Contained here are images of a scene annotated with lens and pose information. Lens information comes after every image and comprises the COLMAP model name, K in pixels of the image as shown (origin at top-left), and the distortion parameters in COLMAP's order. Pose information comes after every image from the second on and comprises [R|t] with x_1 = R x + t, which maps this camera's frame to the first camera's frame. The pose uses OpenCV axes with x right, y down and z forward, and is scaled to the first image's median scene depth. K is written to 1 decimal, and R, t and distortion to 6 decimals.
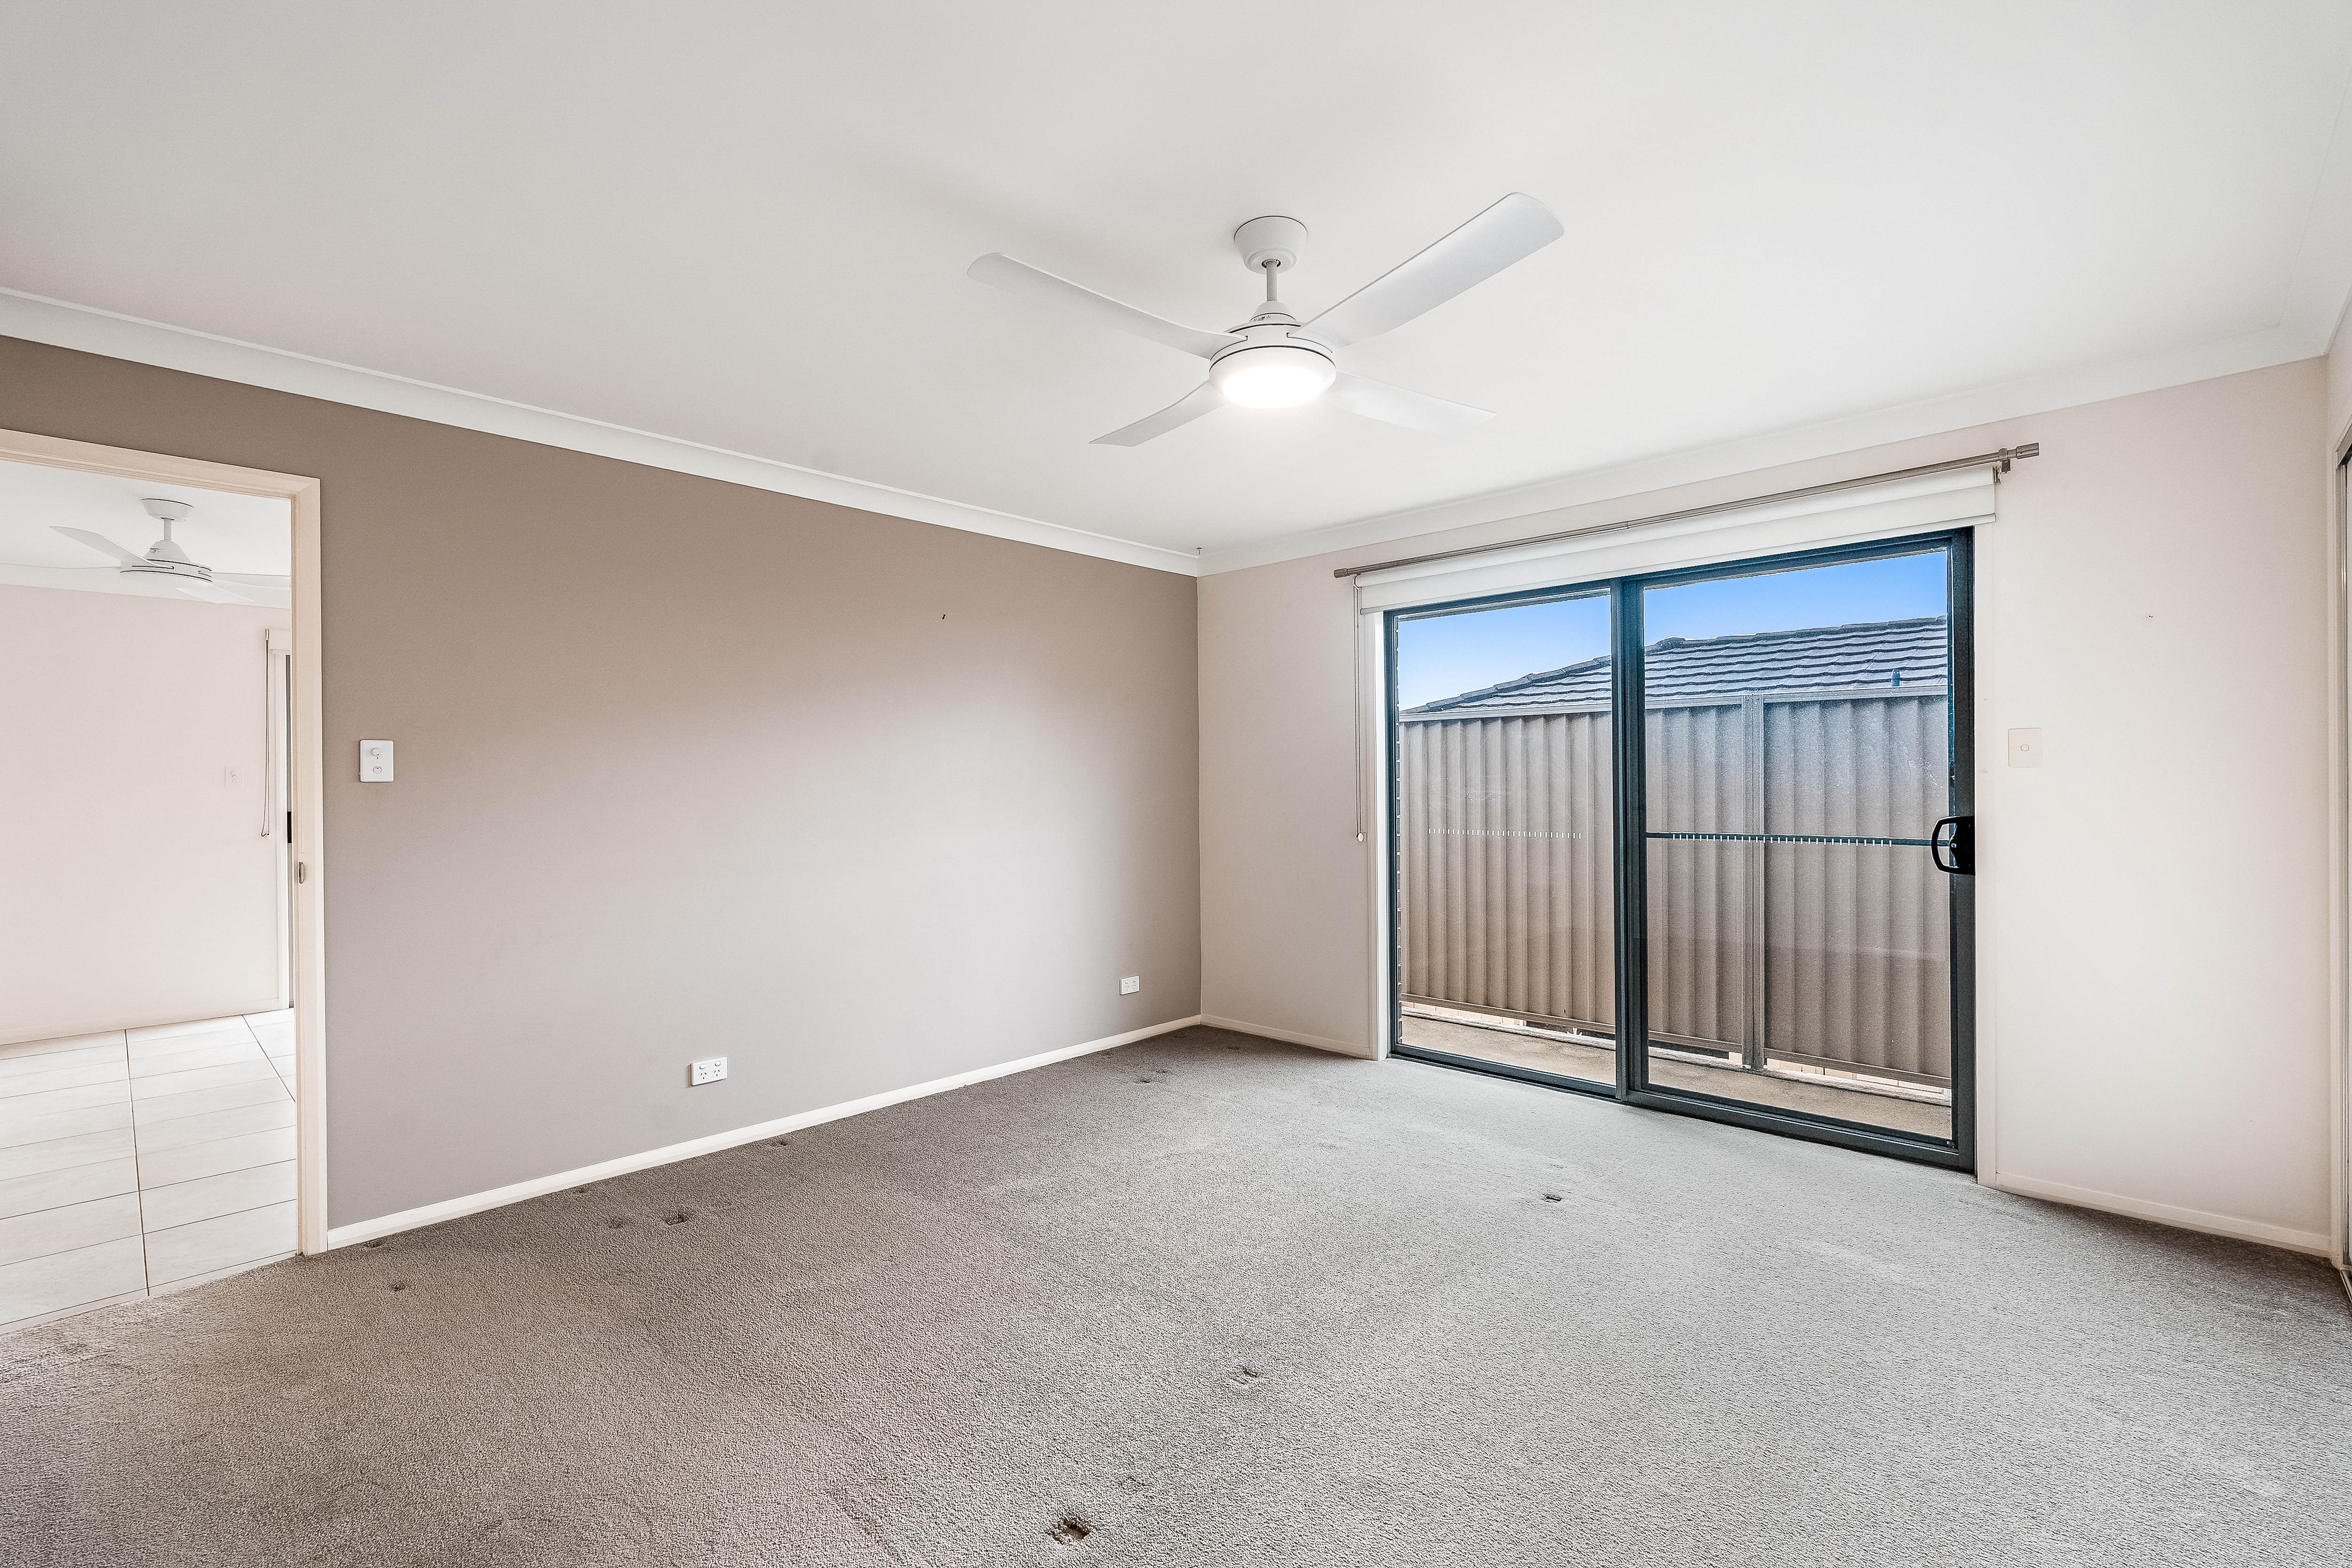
lens RADIAL K [[1032.6, 0, 1175.0], [0, 1032.6, 793.1], [0, 0, 1]] dist [-0.004262, 0.000361]
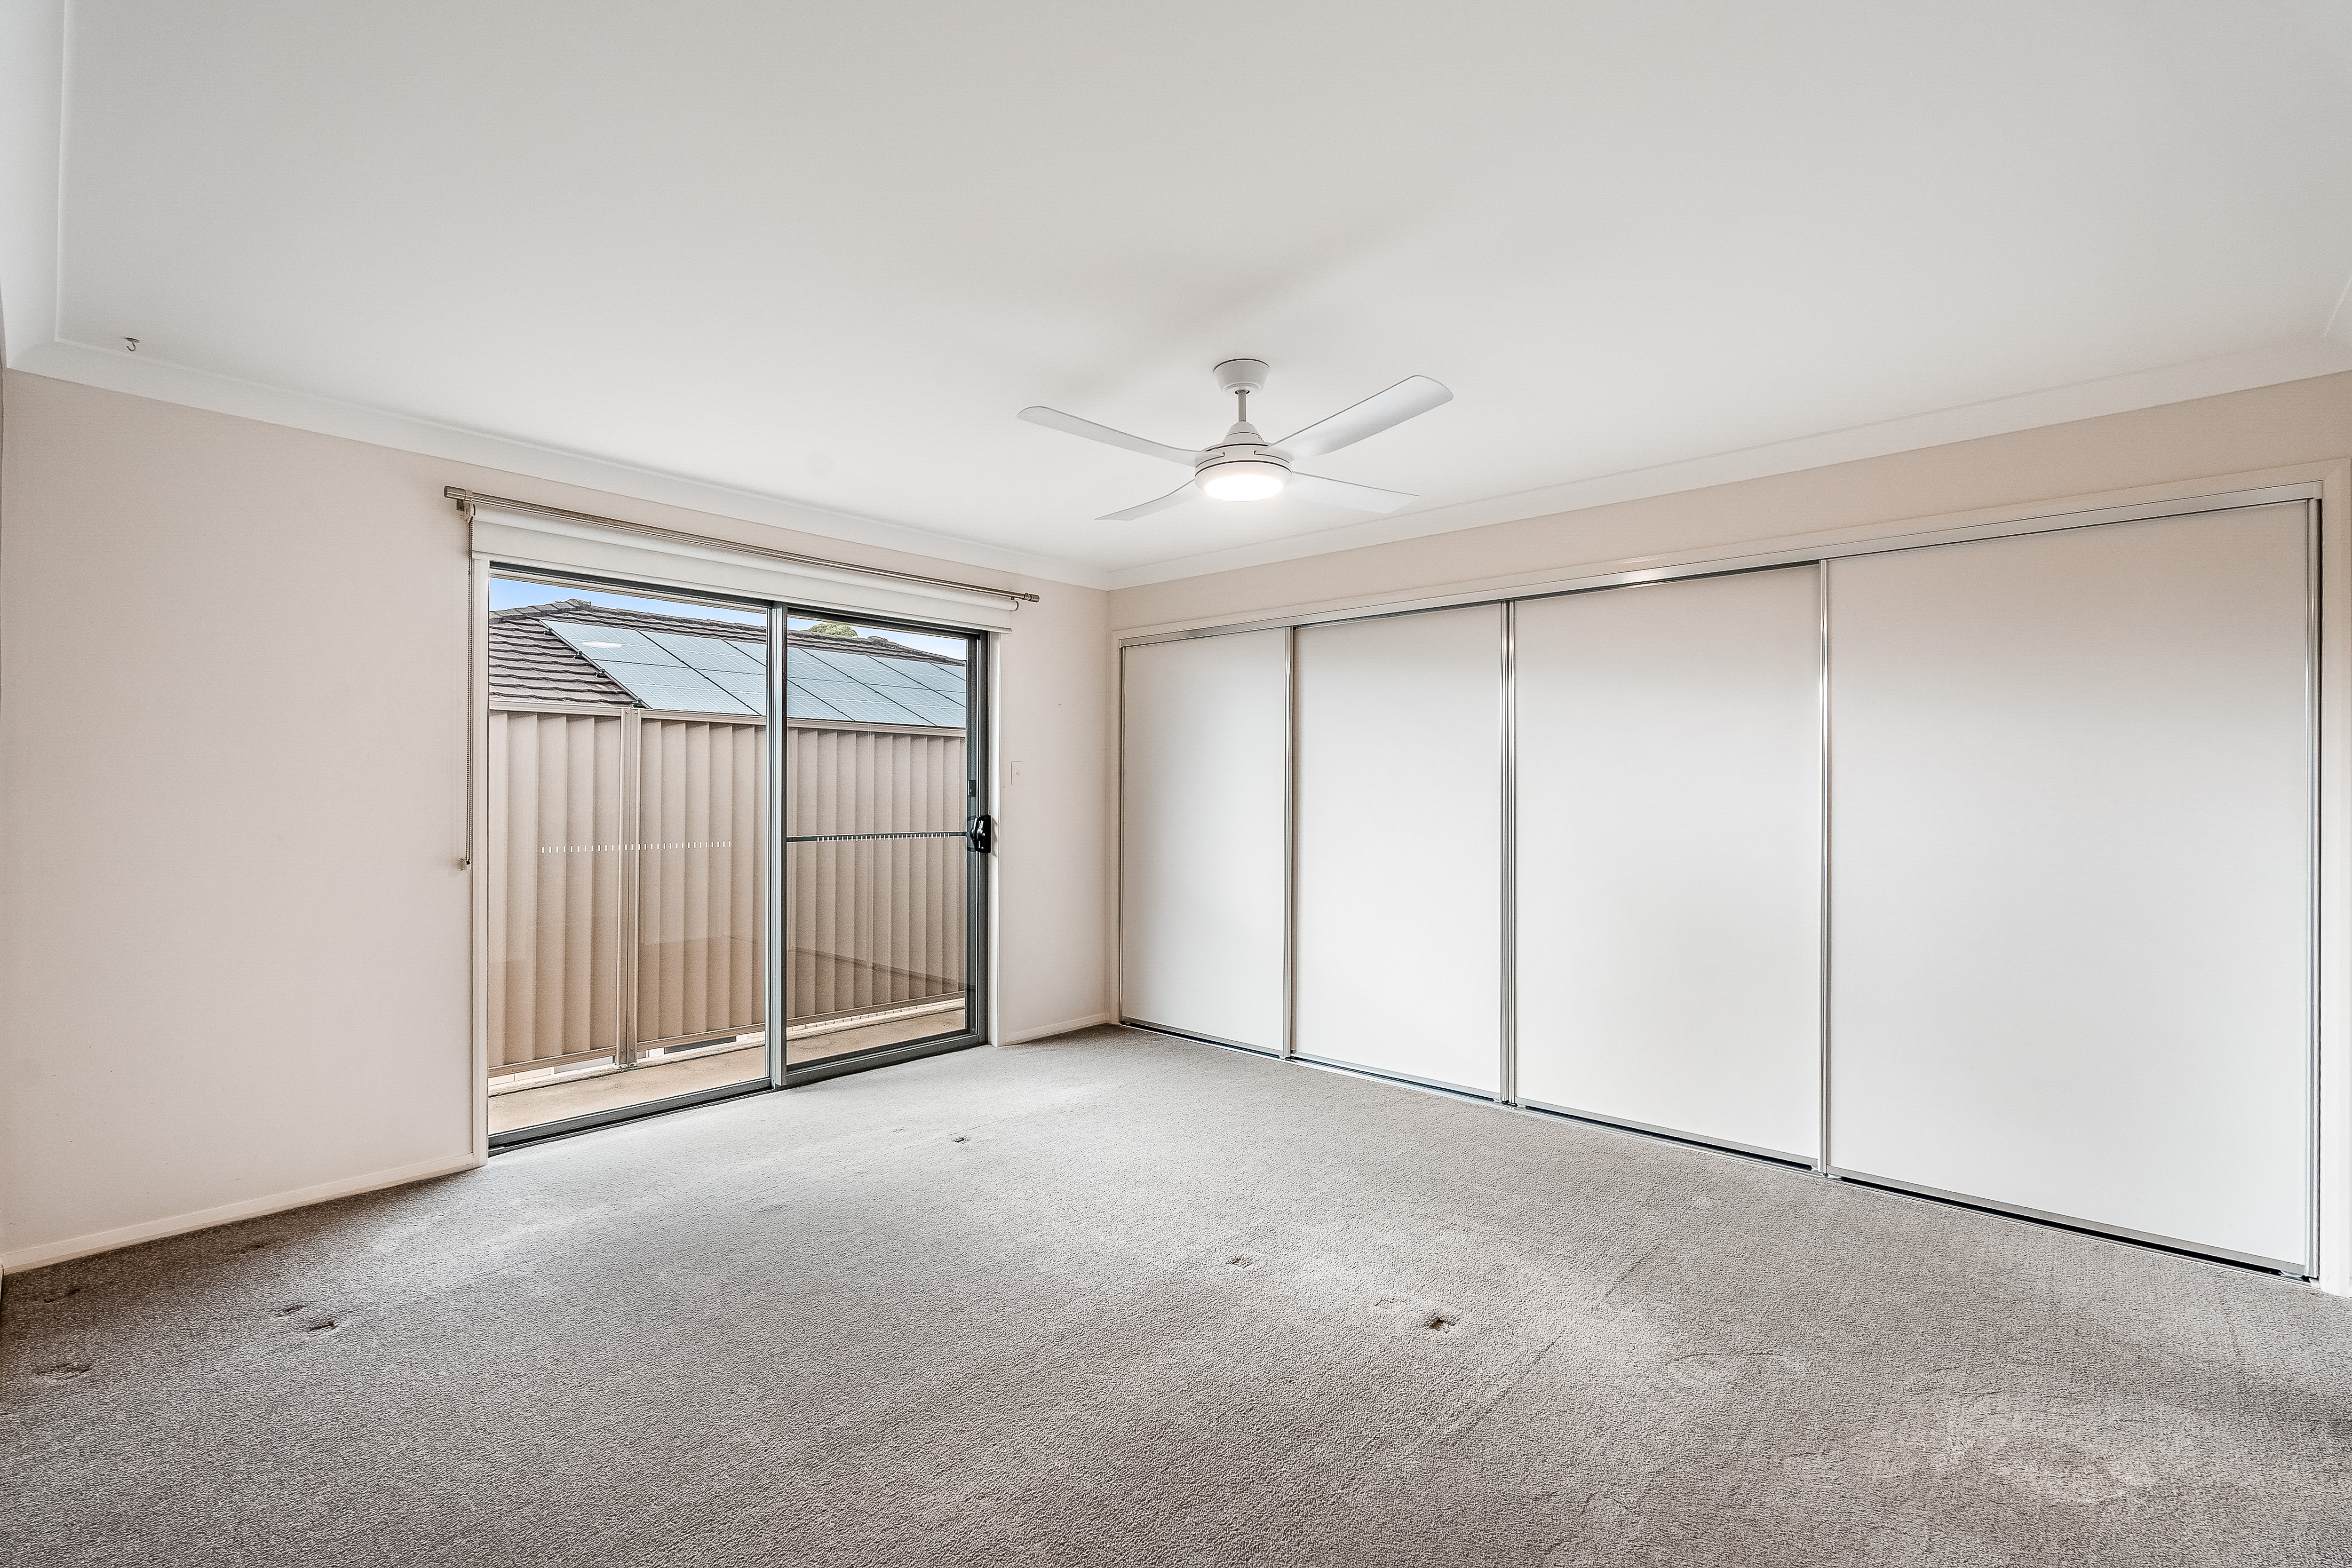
lens RADIAL K [[1032.5, 0, 1174.7], [0, 1032.5, 780.8], [0, 0, 1]] dist [-0.004262, 0.000361]
pose [[-0.024663, 0.017121, 0.999549, -0.621413], [0.002641, 0.999851, -0.017061, -0.002645], [-0.999692, 0.002219, -0.024704, 0.584576]]
